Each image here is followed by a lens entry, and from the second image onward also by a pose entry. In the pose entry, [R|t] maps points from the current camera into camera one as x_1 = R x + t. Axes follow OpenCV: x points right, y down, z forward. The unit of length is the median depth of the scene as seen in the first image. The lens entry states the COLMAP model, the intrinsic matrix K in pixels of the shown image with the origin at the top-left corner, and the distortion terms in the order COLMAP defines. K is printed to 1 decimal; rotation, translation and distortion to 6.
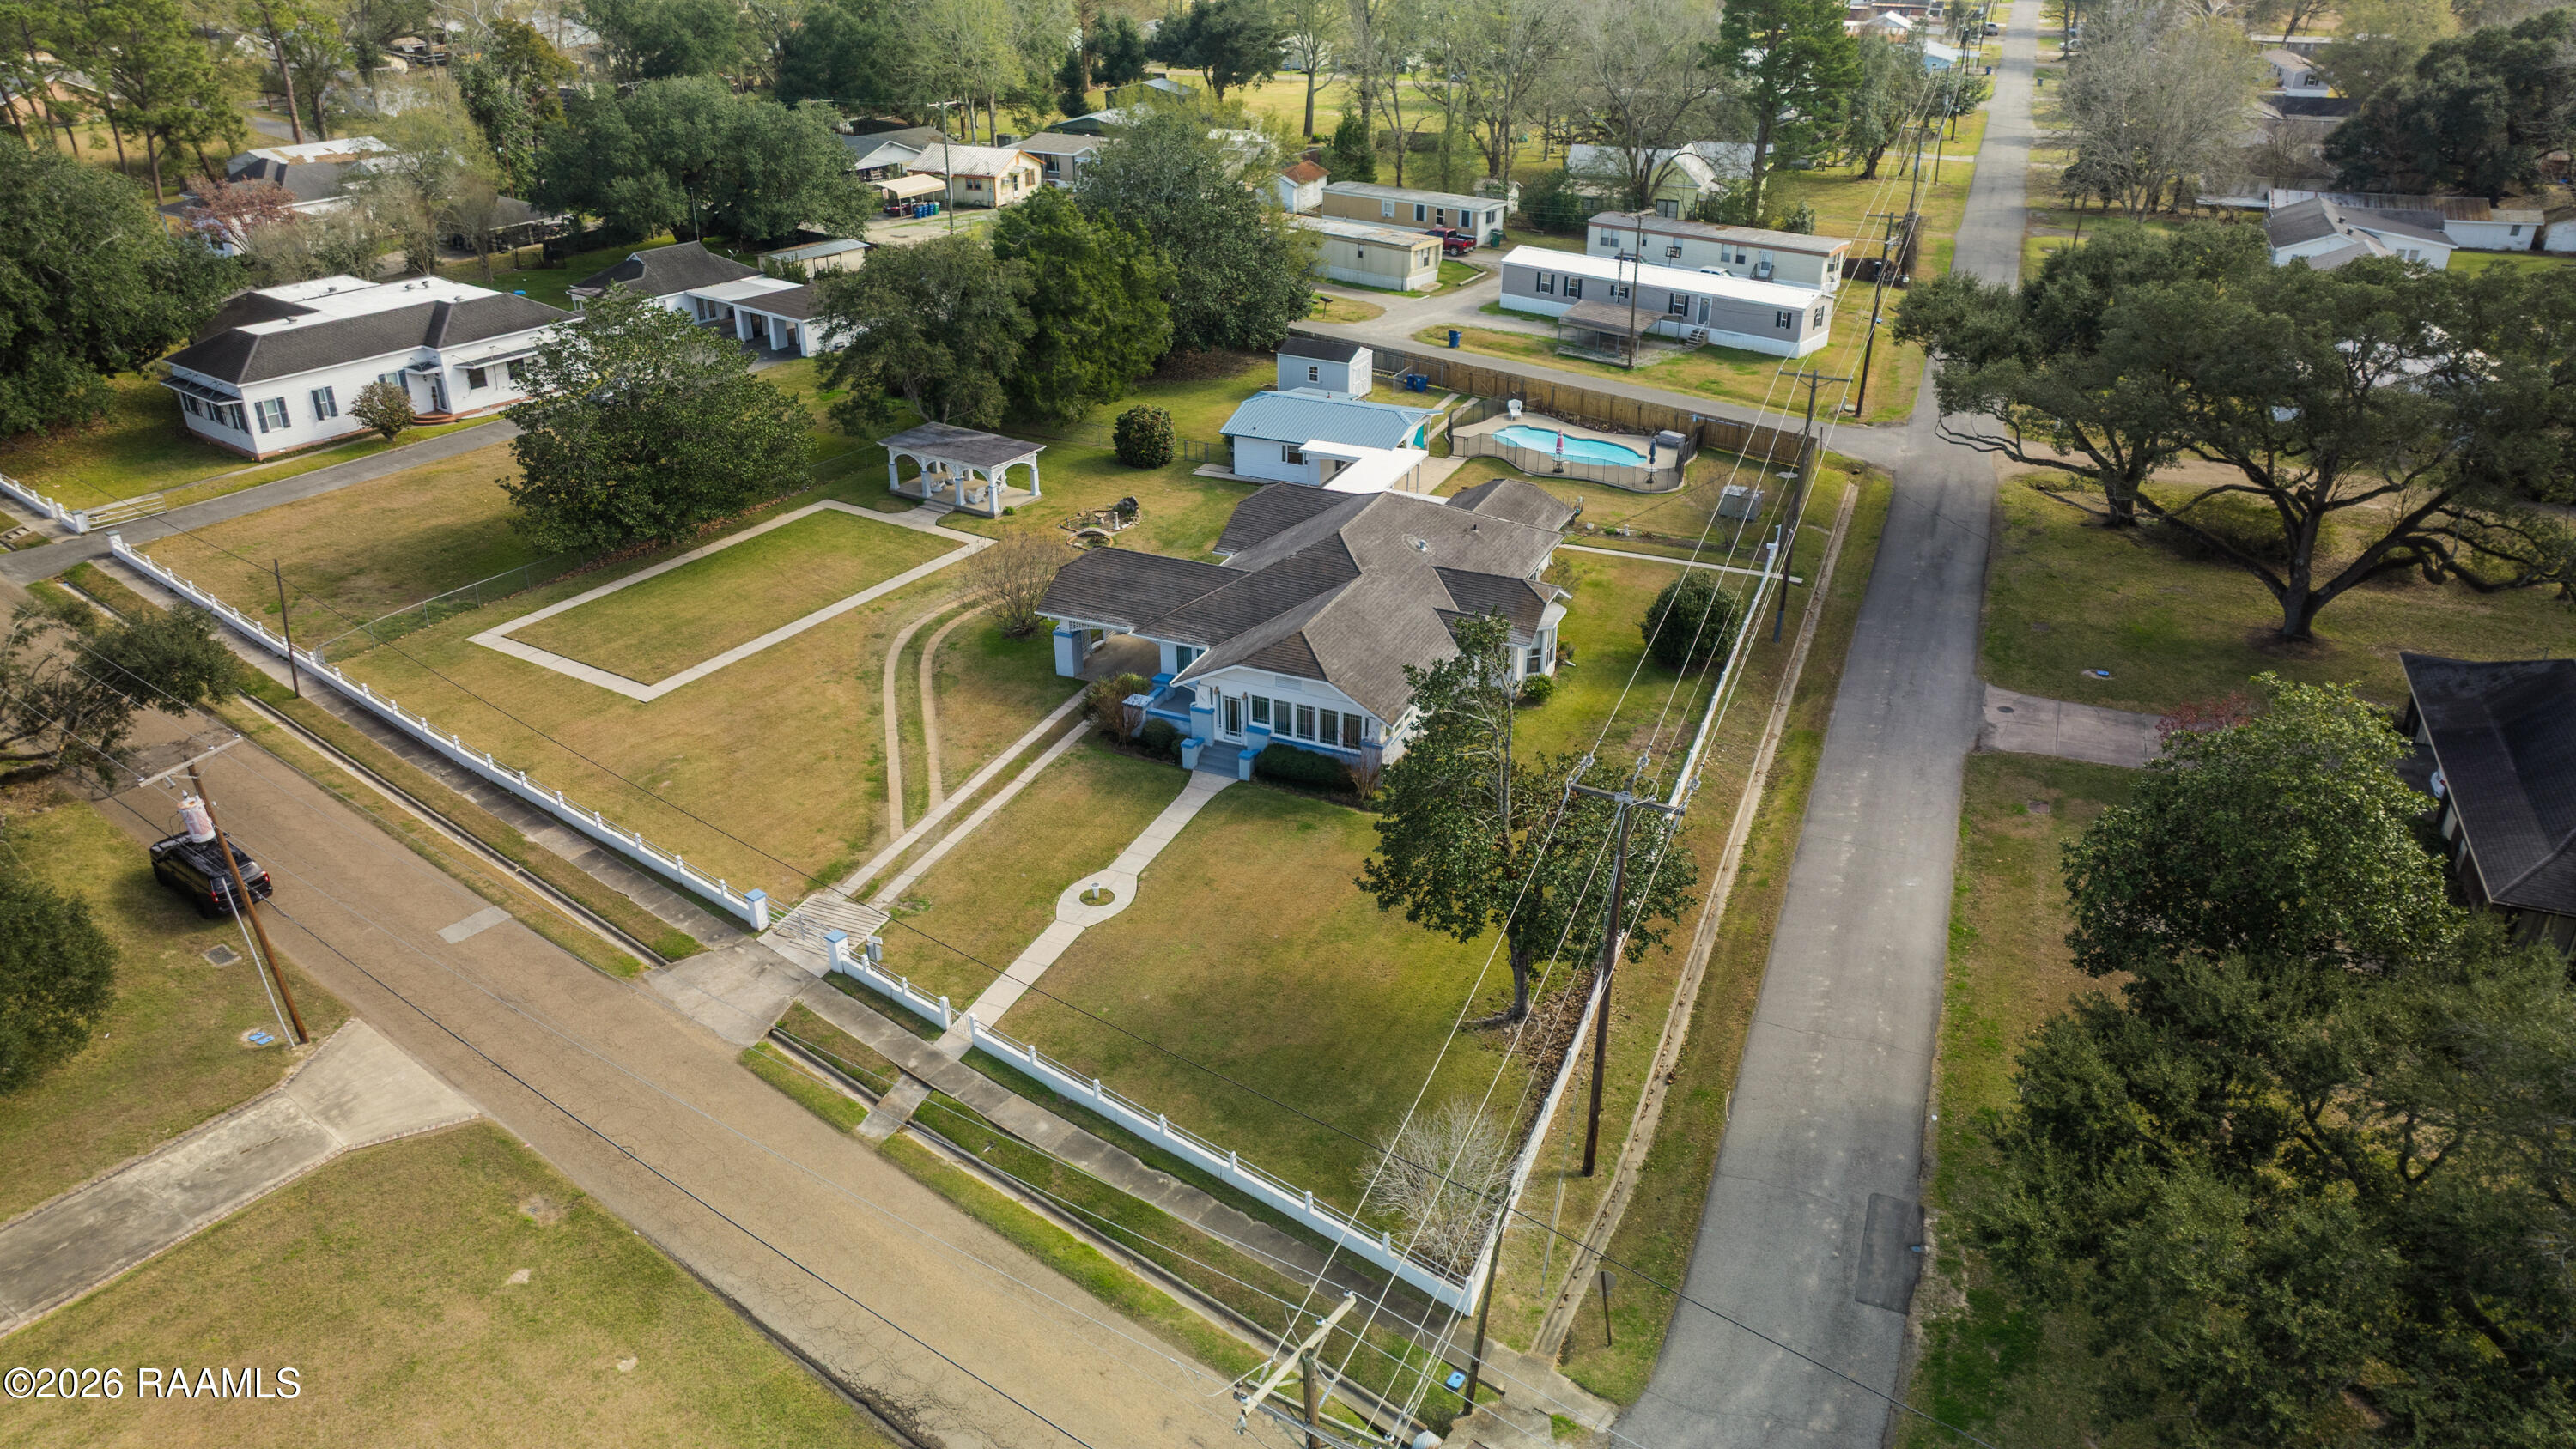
lens RADIAL K [[1838.6, 0, 1288.0], [0, 1838.6, 724.5], [0, 0, 1]] dist [-0.004161, 0.005235]
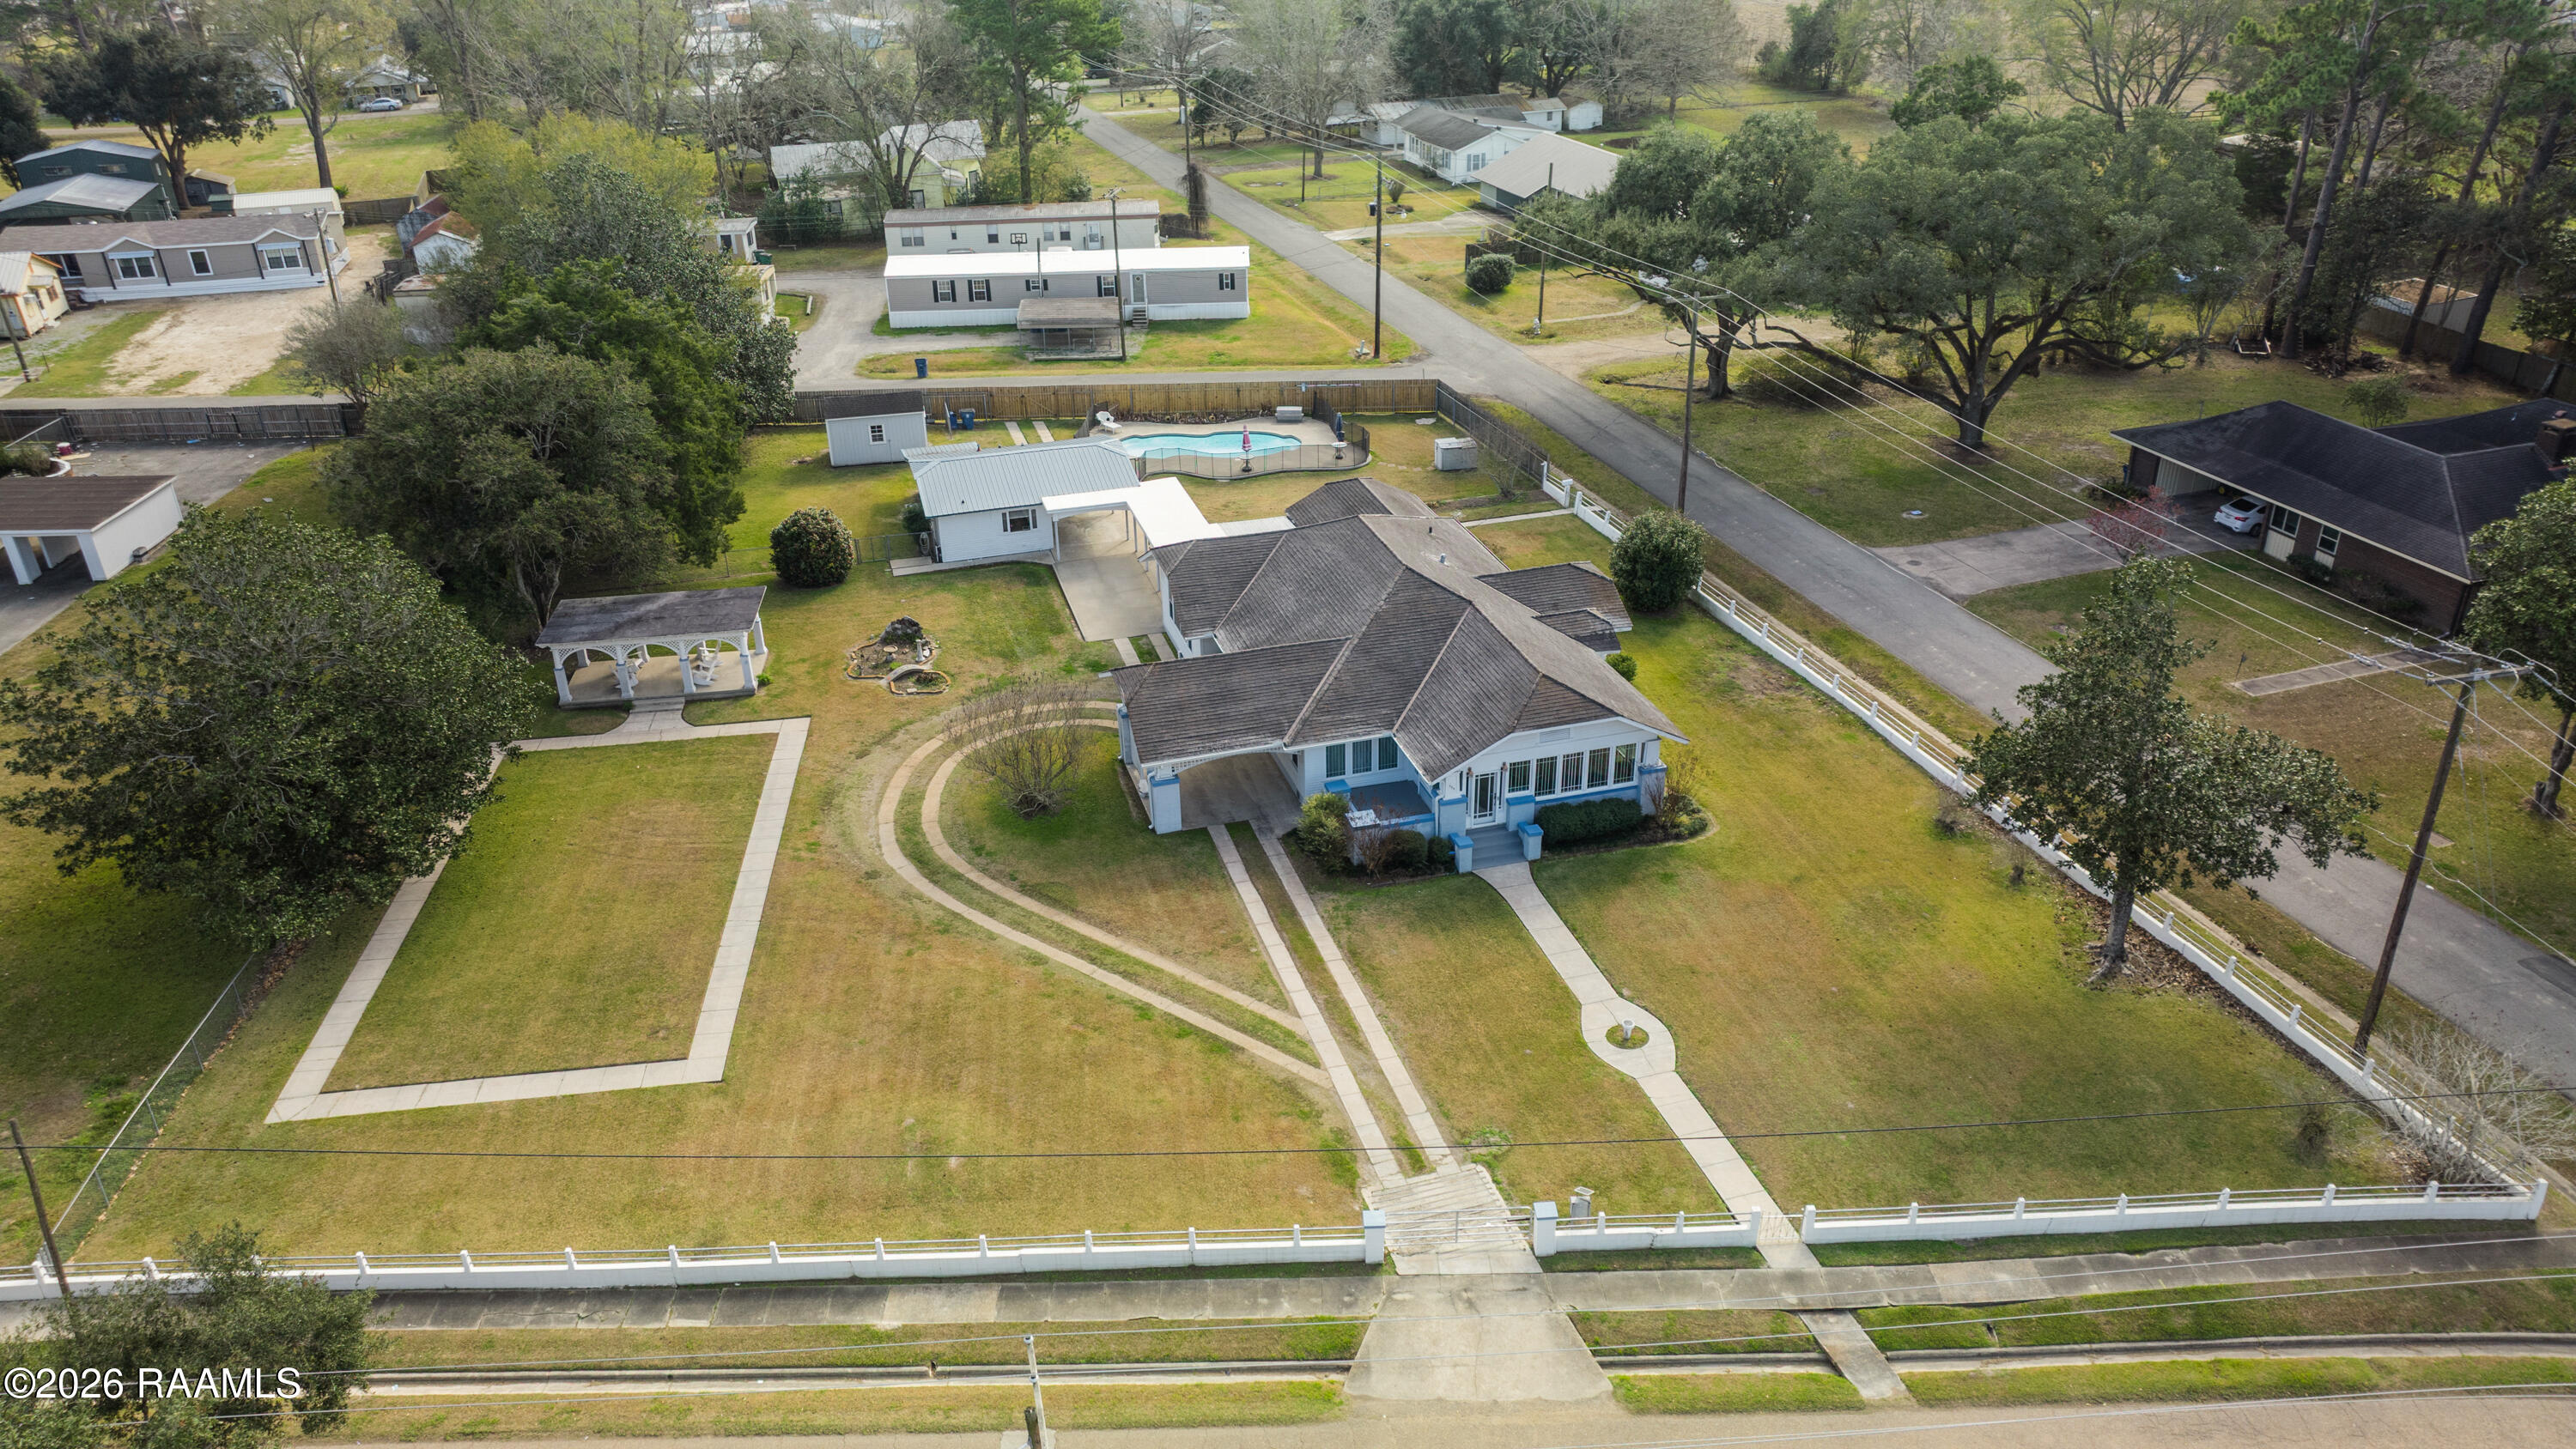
lens RADIAL K [[1838.6, 0, 1288.0], [0, 1838.6, 724.5], [0, 0, 1]] dist [-0.004161, 0.005235]
pose [[0.760170, -0.306757, 0.572750, -0.530607], [0.303650, 0.947066, 0.104224, -0.139816], [-0.574403, 0.094687, 0.813078, 0.328432]]
